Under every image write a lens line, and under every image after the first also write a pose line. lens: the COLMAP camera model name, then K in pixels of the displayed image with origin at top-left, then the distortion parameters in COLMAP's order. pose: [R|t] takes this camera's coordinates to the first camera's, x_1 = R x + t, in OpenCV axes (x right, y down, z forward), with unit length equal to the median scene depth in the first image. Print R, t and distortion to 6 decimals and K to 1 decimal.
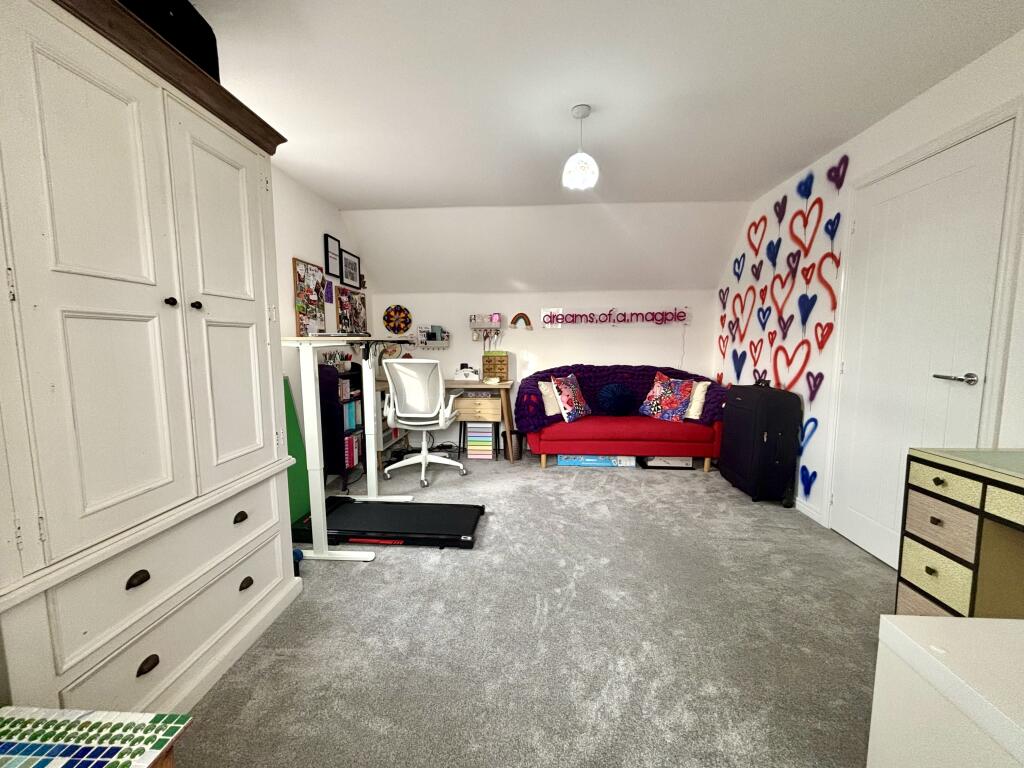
lens RADIAL K [[410.0, 0, 511.7], [0, 410.0, 384.6], [0, 0, 1]] dist [0.001660, 0.000202]
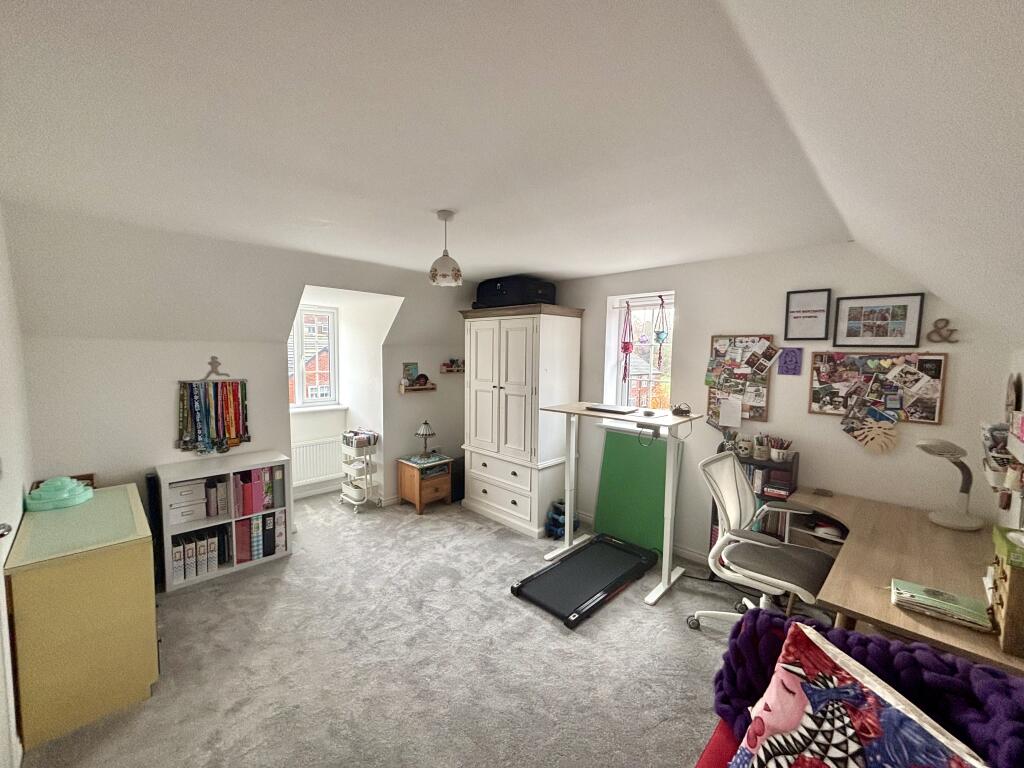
lens RADIAL K [[410.0, 0, 516.4], [0, 410.0, 383.2], [0, 0, 1]] dist [0.001660, 0.000202]
pose [[-0.669709, 0.054321, -0.740635, 0.570567], [-0.083454, 0.985499, 0.147742, -0.293762], [0.737920, 0.160753, -0.655464, 1.299100]]
